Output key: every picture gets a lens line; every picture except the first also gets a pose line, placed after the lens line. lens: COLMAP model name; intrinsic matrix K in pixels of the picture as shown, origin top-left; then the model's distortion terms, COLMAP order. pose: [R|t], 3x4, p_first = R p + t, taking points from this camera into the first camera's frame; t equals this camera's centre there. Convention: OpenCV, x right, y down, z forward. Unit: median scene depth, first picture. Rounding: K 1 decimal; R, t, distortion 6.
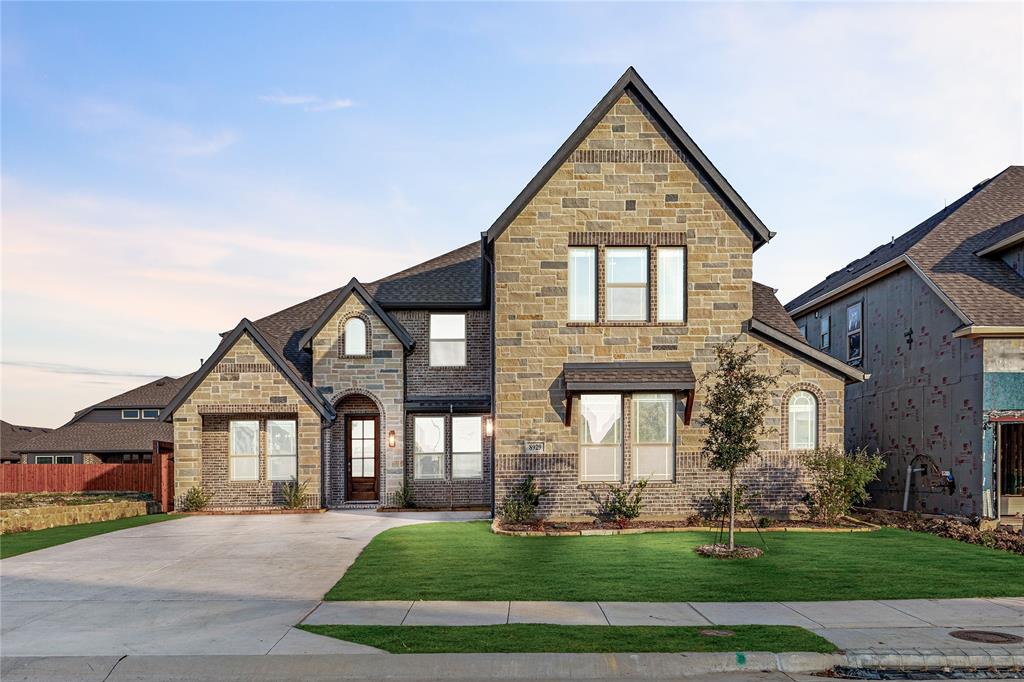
lens RADIAL K [[671.7, 0, 512.0], [0, 671.7, 377.0], [0, 0, 1]] dist [-0.000107, 0.000805]
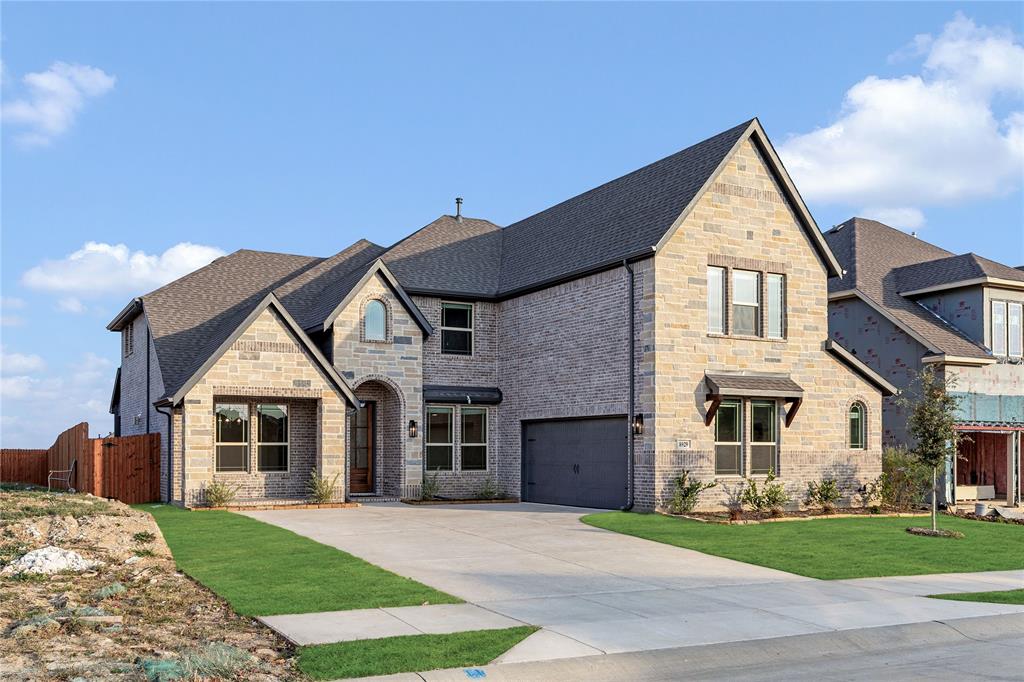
lens RADIAL K [[695.0, 0, 512.0], [0, 695.0, 341.0], [0, 0, 1]] dist [0.000962, -0.000560]
pose [[0.941978, 0.065197, 0.329283, -0.580176], [-0.055586, 0.997710, -0.038529, -0.005036], [-0.331041, 0.017990, 0.943445, 0.009910]]
